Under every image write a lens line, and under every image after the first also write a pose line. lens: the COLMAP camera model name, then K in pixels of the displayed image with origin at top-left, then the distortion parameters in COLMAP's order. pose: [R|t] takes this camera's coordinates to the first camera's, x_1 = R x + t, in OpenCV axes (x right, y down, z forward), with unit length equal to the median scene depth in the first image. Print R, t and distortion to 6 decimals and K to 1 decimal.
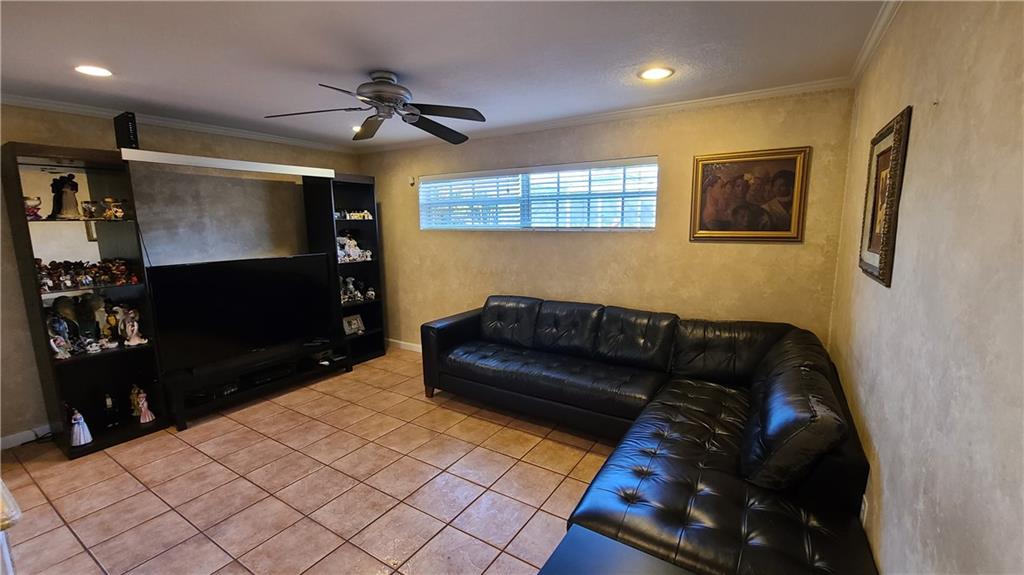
lens RADIAL K [[414.0, 0, 513.6], [0, 414.0, 283.0], [0, 0, 1]] dist [0.006868, -0.000793]
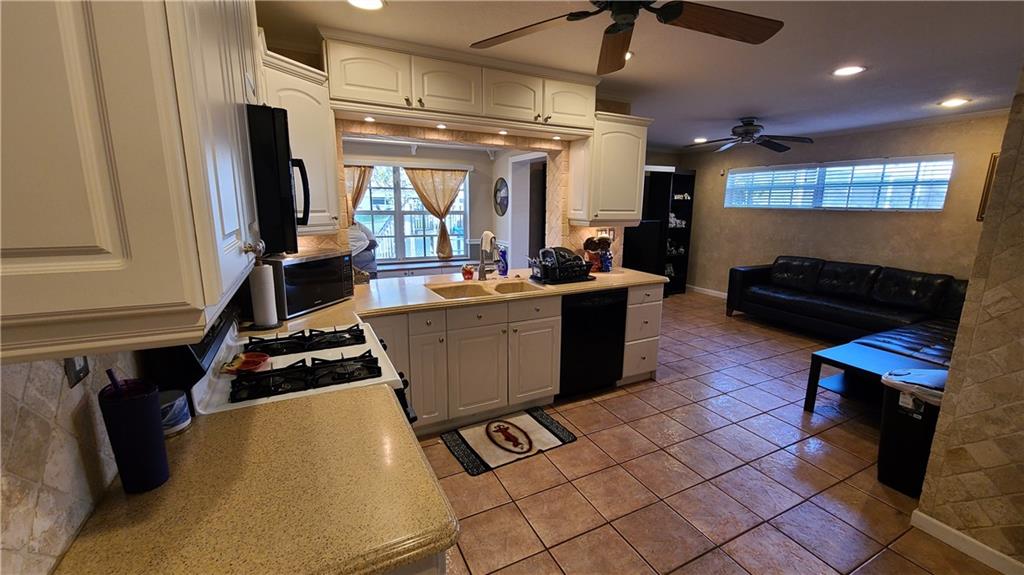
lens RADIAL K [[414.0, 0, 529.8], [0, 414.0, 287.9], [0, 0, 1]] dist [0.006868, -0.000793]
pose [[0.880687, 0.116151, -0.459238, -0.149335], [-0.090566, 0.992875, 0.077441, 0.112054], [0.464960, -0.026610, 0.884931, -0.672691]]
